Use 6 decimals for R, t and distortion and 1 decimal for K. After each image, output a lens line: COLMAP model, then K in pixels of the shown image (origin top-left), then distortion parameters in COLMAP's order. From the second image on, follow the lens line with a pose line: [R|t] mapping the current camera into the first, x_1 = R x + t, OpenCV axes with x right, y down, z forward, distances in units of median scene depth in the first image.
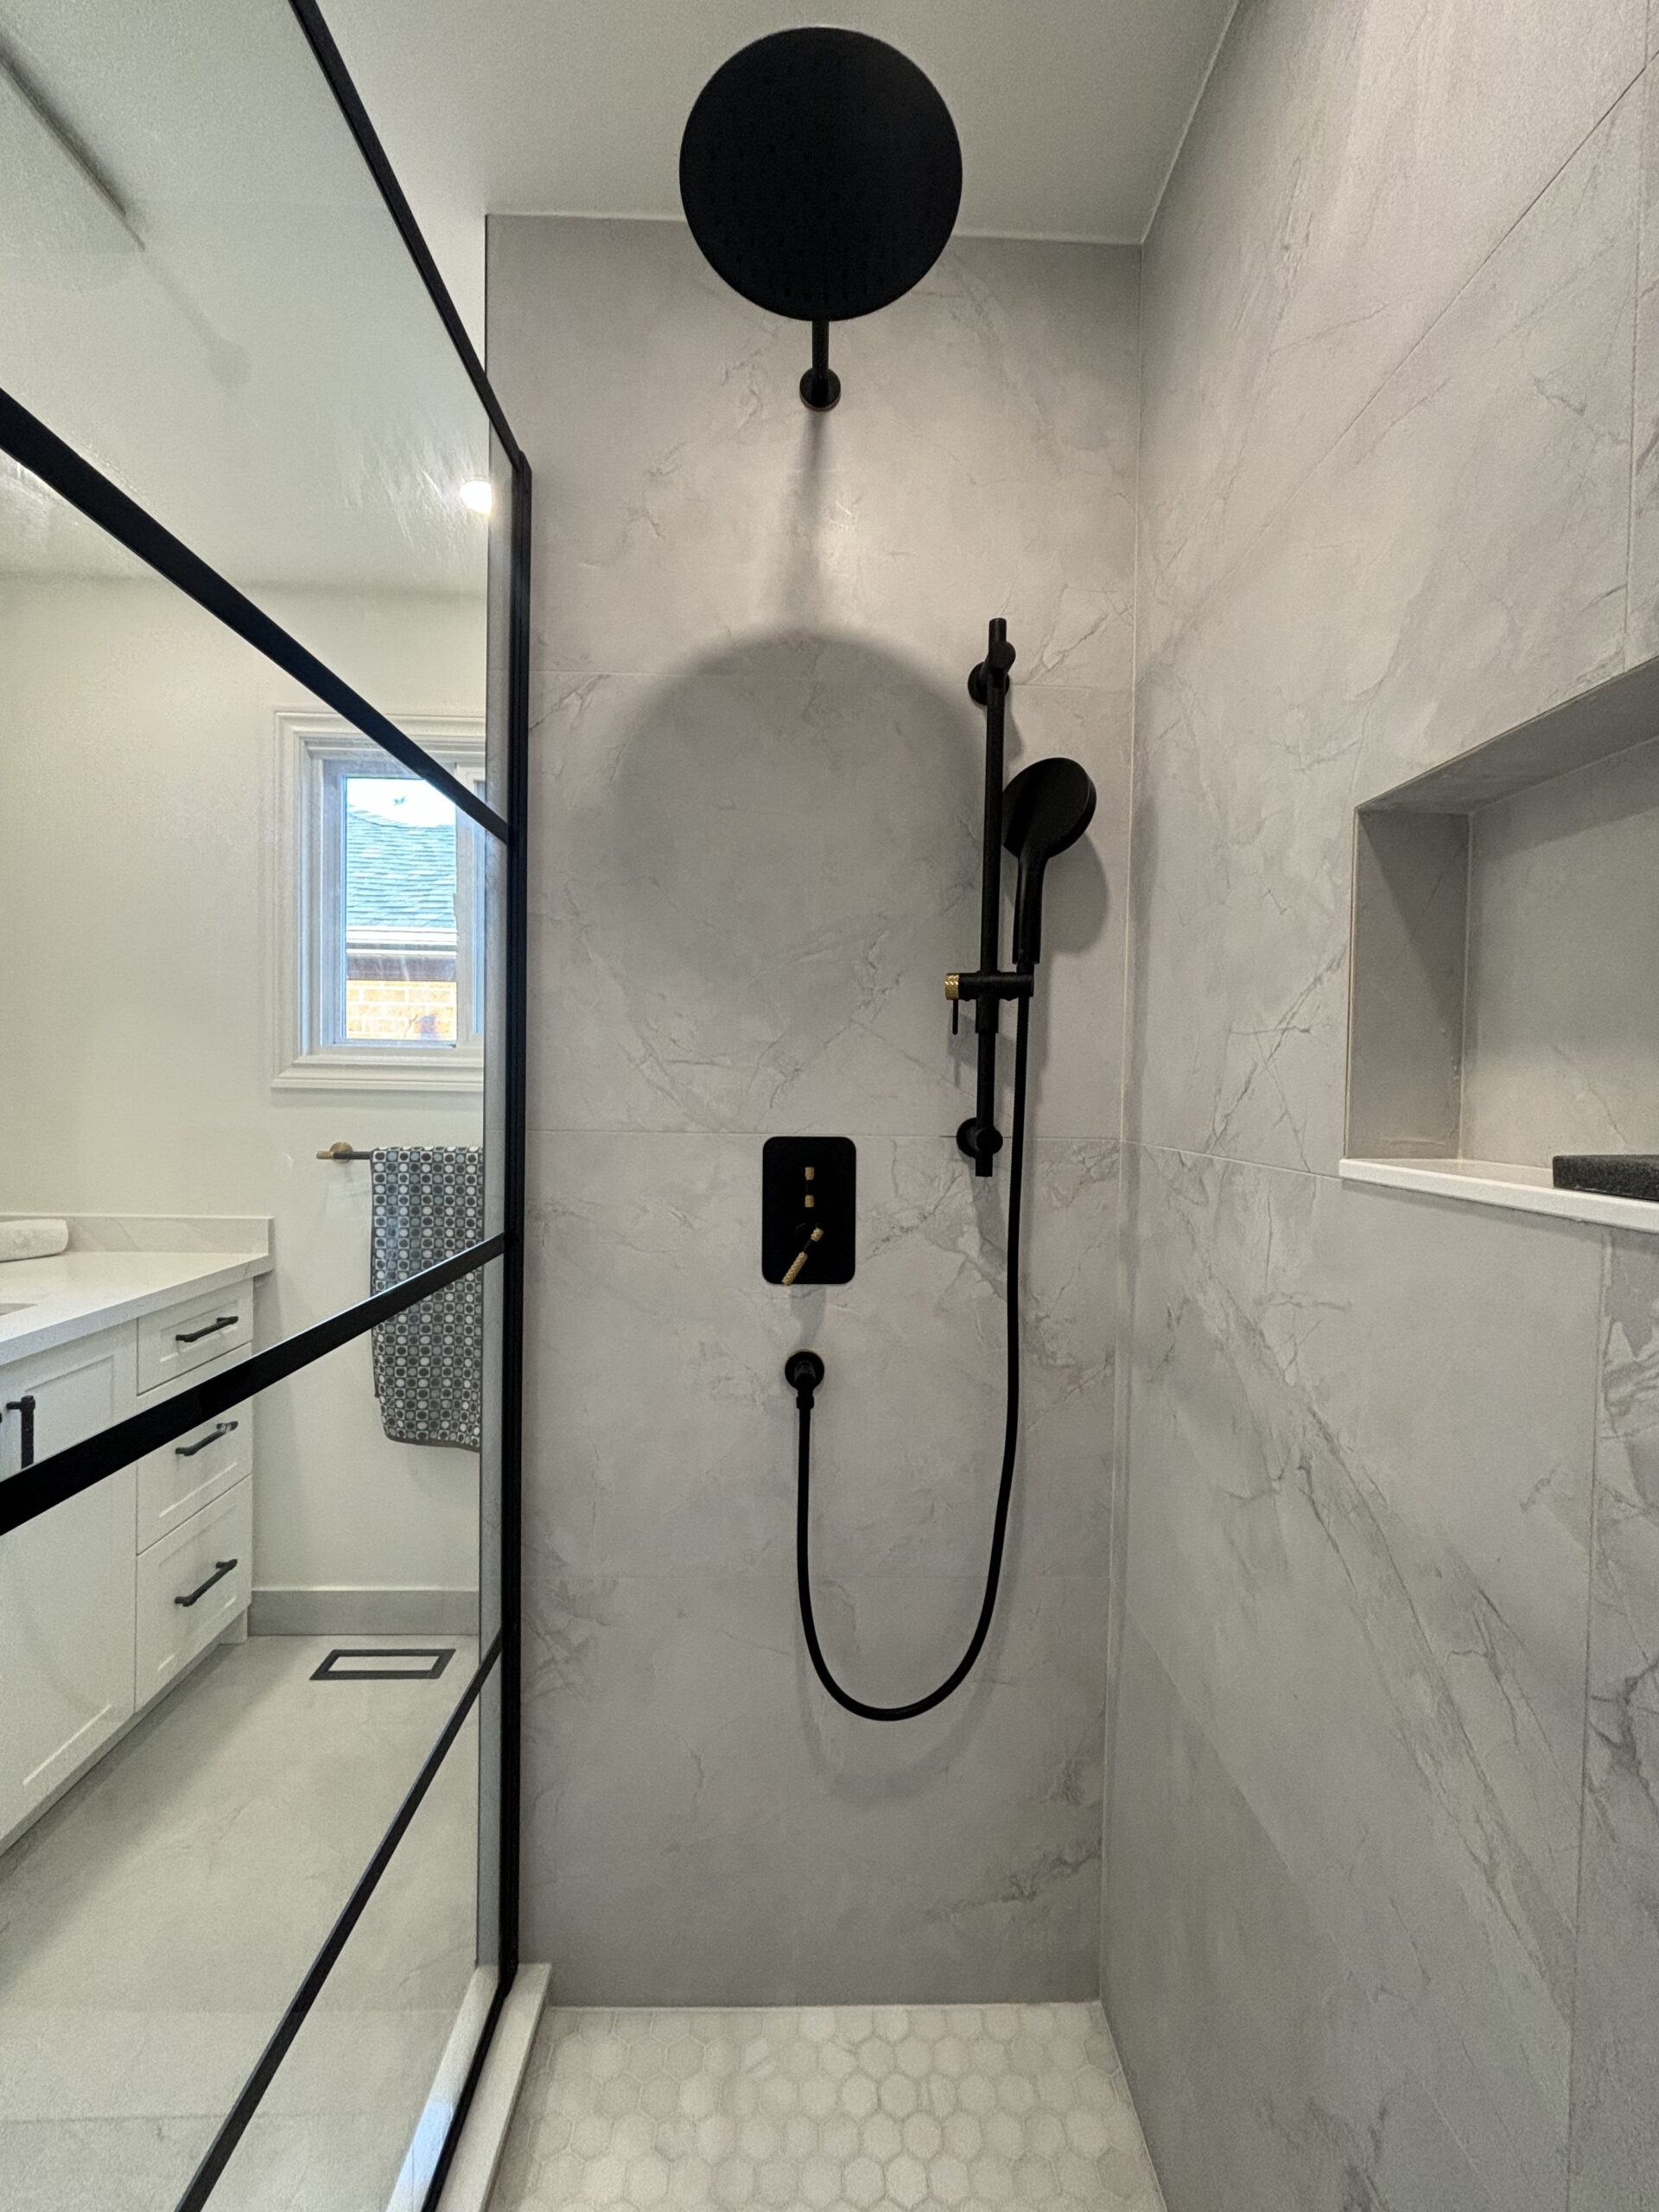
lens RADIAL K [[898.1, 0, 838.7], [0, 898.1, 1109.6], [0, 0, 1]] dist [-0.000280, 0.000389]
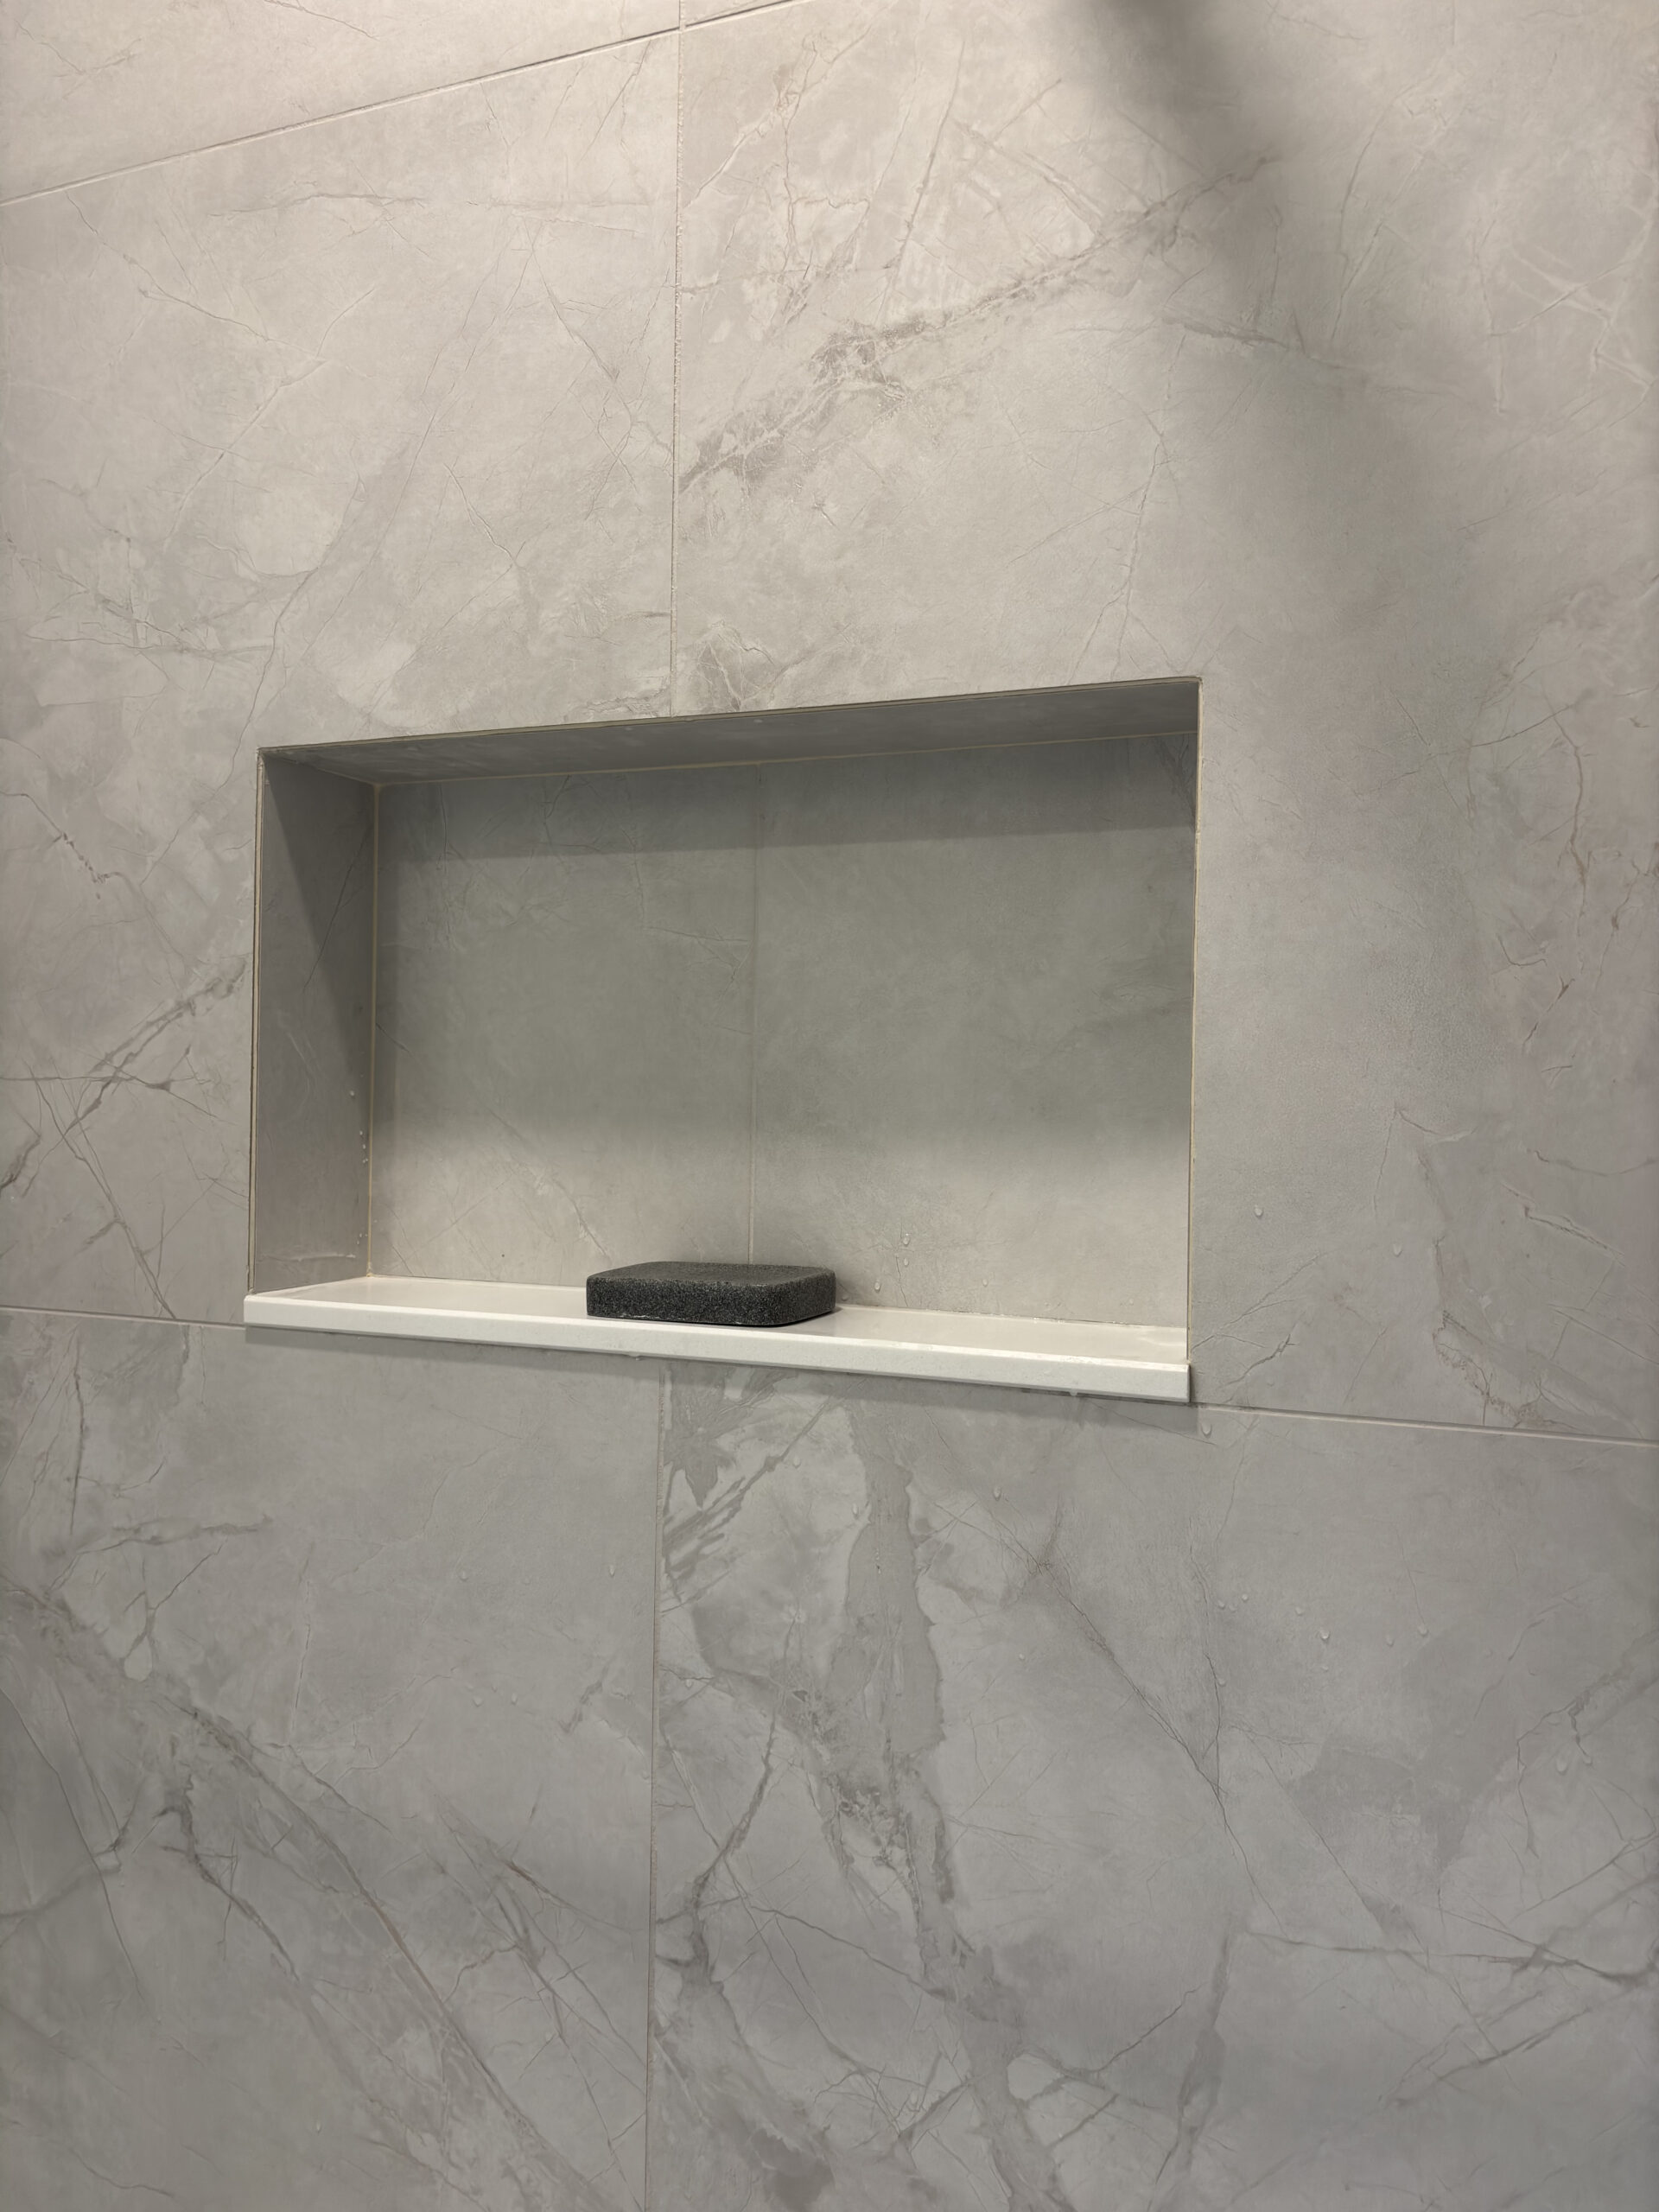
lens RADIAL K [[1639.8, 0, 829.5], [0, 1639.8, 1106.0], [0, 0, 1]] dist [0.005054, 0.001375]
pose [[0.401151, -0.012879, 0.915921, -0.336489], [0.017613, 0.999825, 0.006345, -0.079219], [-0.915843, 0.013587, 0.401307, 0.155897]]
